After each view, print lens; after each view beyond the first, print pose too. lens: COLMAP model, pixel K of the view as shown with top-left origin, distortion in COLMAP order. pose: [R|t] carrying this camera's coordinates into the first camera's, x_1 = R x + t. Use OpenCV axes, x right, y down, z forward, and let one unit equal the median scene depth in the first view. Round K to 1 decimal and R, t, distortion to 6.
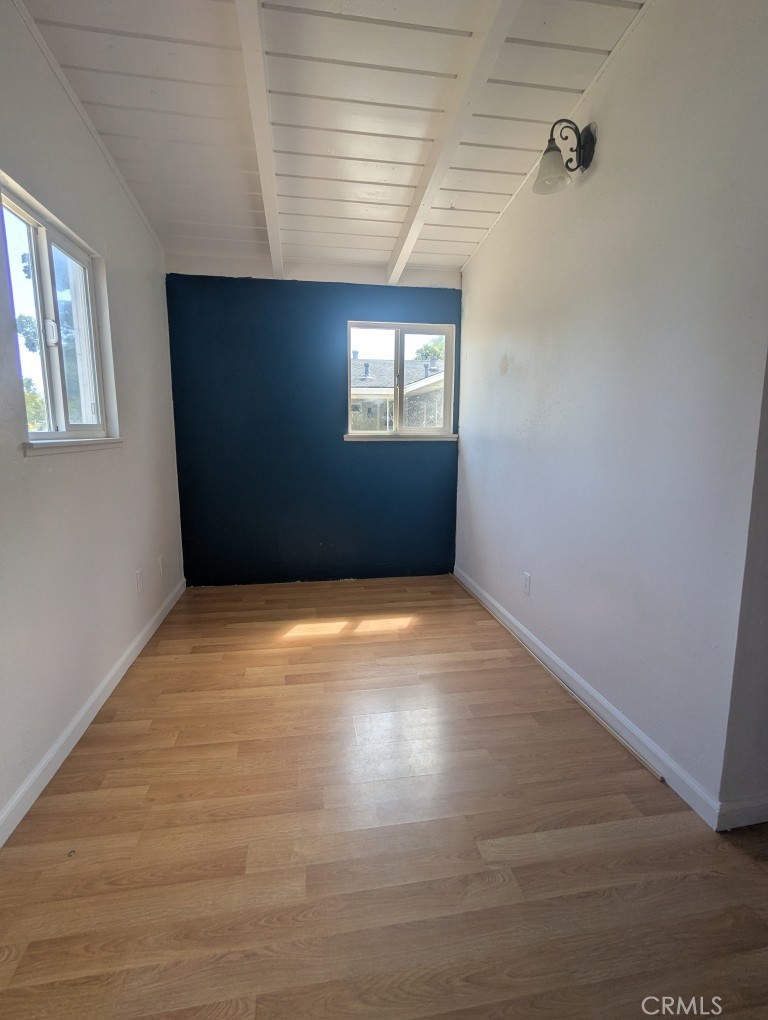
lens RADIAL K [[485.0, 0, 384.4], [0, 485.0, 507.0], [0, 0, 1]] dist [-0.002789, 0.001782]
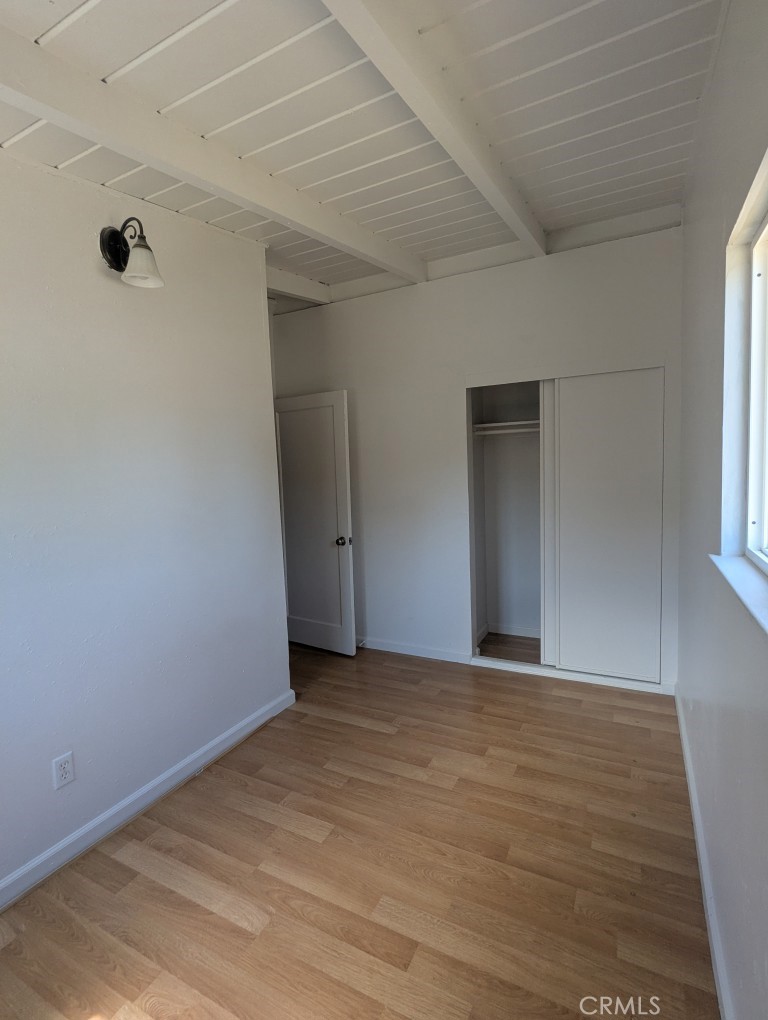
lens RADIAL K [[485.0, 0, 384.4], [0, 485.0, 507.0], [0, 0, 1]] dist [-0.002789, 0.001782]
pose [[-0.795734, -0.022187, 0.605239, -0.533211], [0.130955, 0.969385, 0.207709, -0.322060], [-0.591319, 0.244540, -0.768468, 1.354676]]
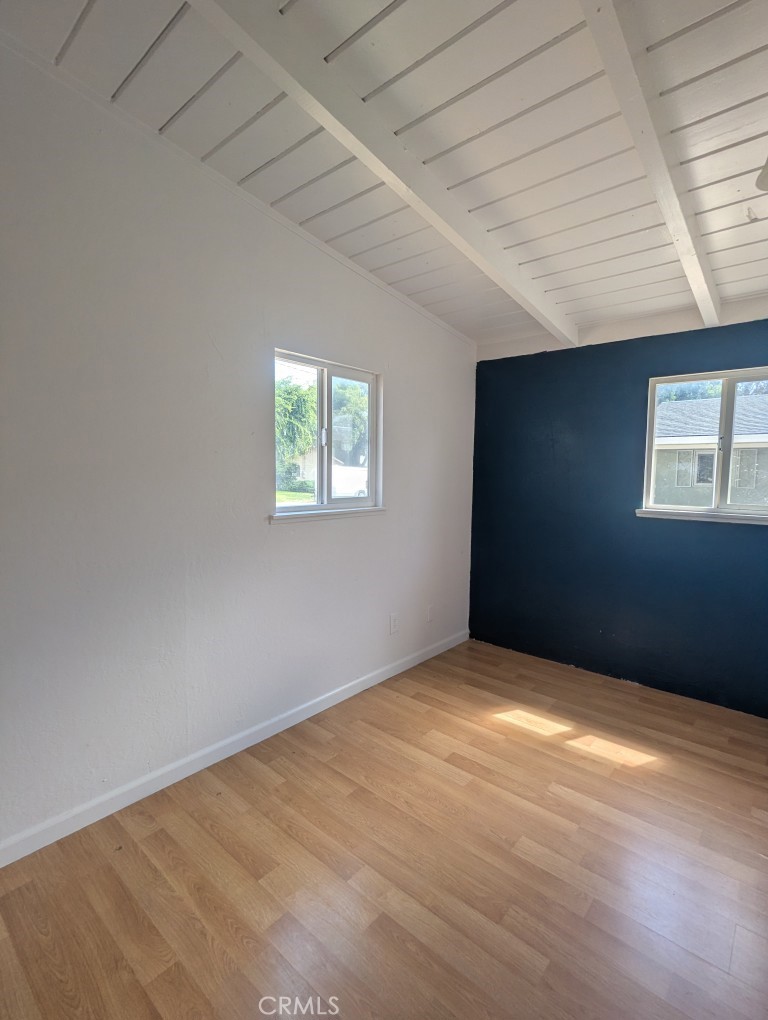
lens RADIAL K [[485.0, 0, 384.4], [0, 485.0, 507.0], [0, 0, 1]] dist [-0.002789, 0.001782]
pose [[0.635656, 0.061406, -0.769527, 0.456658], [-0.132668, 0.990690, -0.030534, -0.108556], [0.760487, 0.121500, 0.637884, 0.193018]]
